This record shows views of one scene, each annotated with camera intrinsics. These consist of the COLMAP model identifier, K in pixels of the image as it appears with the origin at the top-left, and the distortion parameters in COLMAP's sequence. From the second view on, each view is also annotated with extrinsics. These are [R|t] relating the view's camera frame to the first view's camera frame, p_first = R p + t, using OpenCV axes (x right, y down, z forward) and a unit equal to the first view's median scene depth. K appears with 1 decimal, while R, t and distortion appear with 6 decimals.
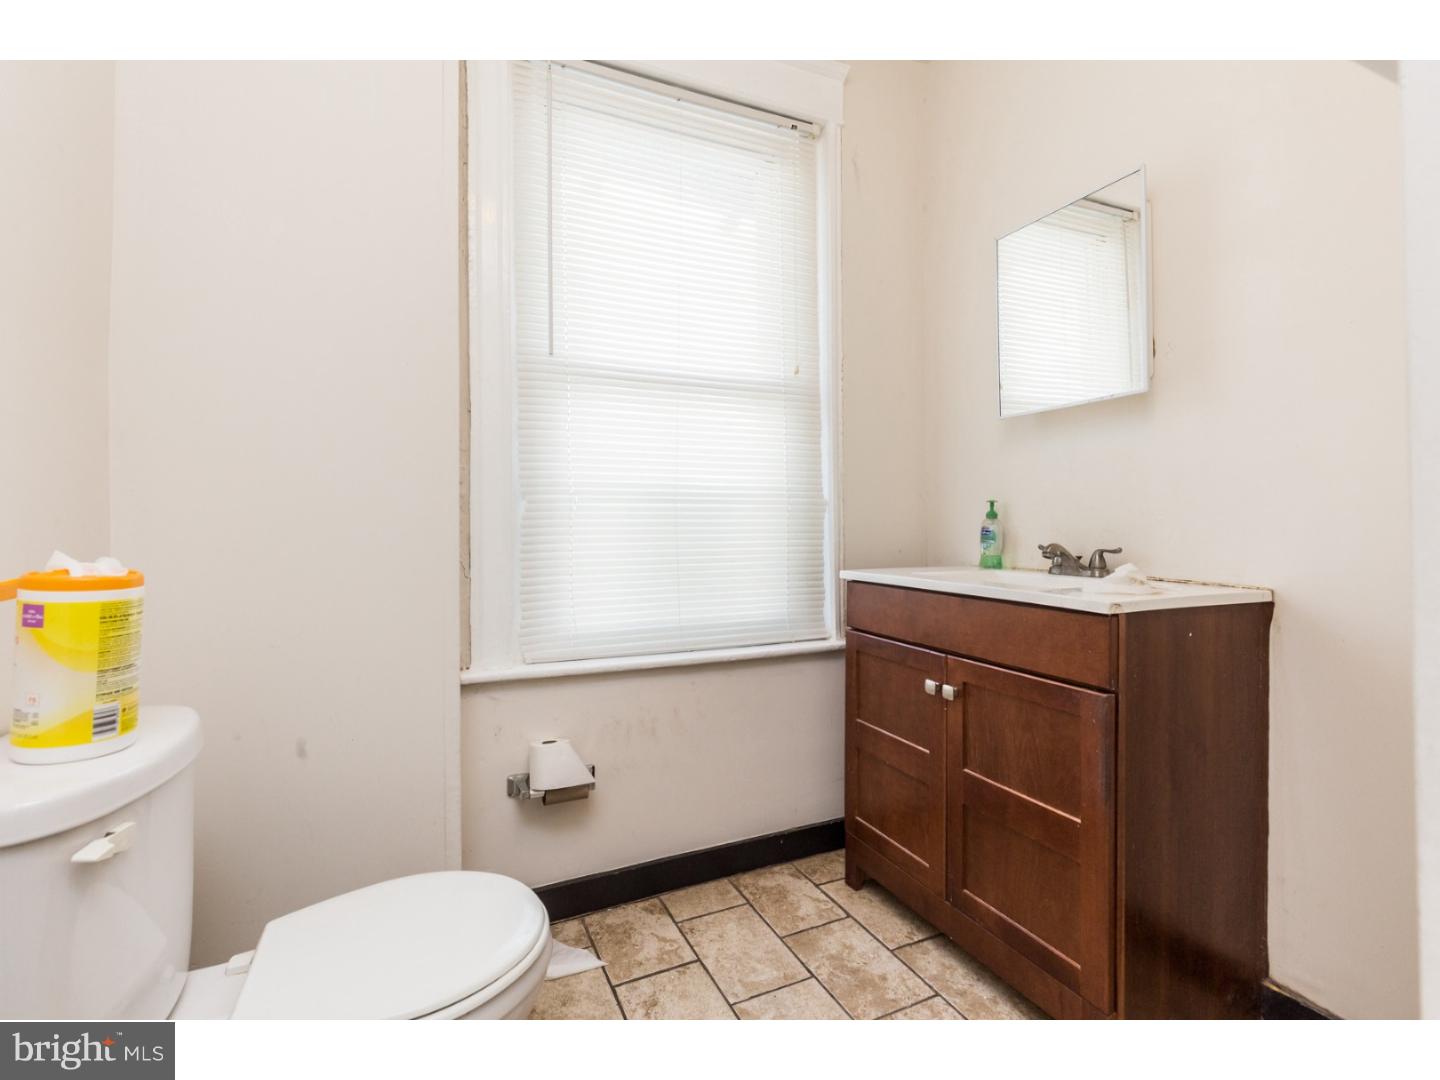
lens RADIAL K [[665.1, 0, 725.4], [0, 665.1, 539.1], [0, 0, 1]] dist [0.001041, -0.000645]
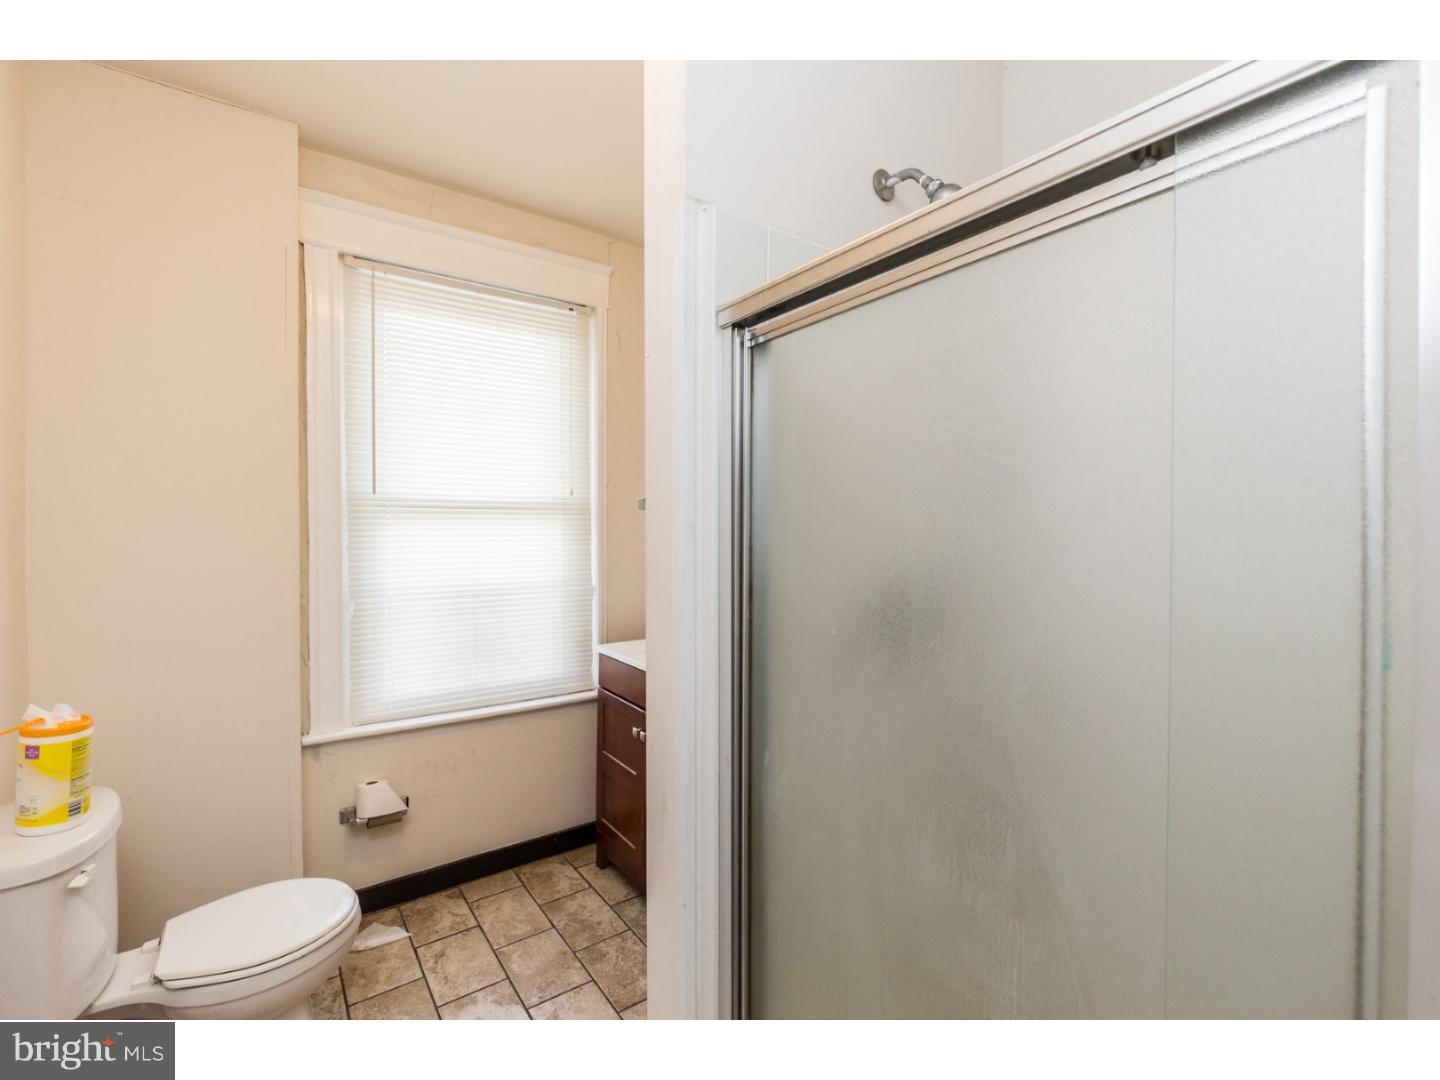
lens RADIAL K [[665.1, 0, 716.5], [0, 665.1, 535.6], [0, 0, 1]] dist [0.001041, -0.000645]
pose [[0.985190, -0.003360, 0.171433, 0.209301], [0.002166, 0.999972, 0.007153, -0.220946], [-0.171452, -0.006675, 0.985170, -0.492349]]
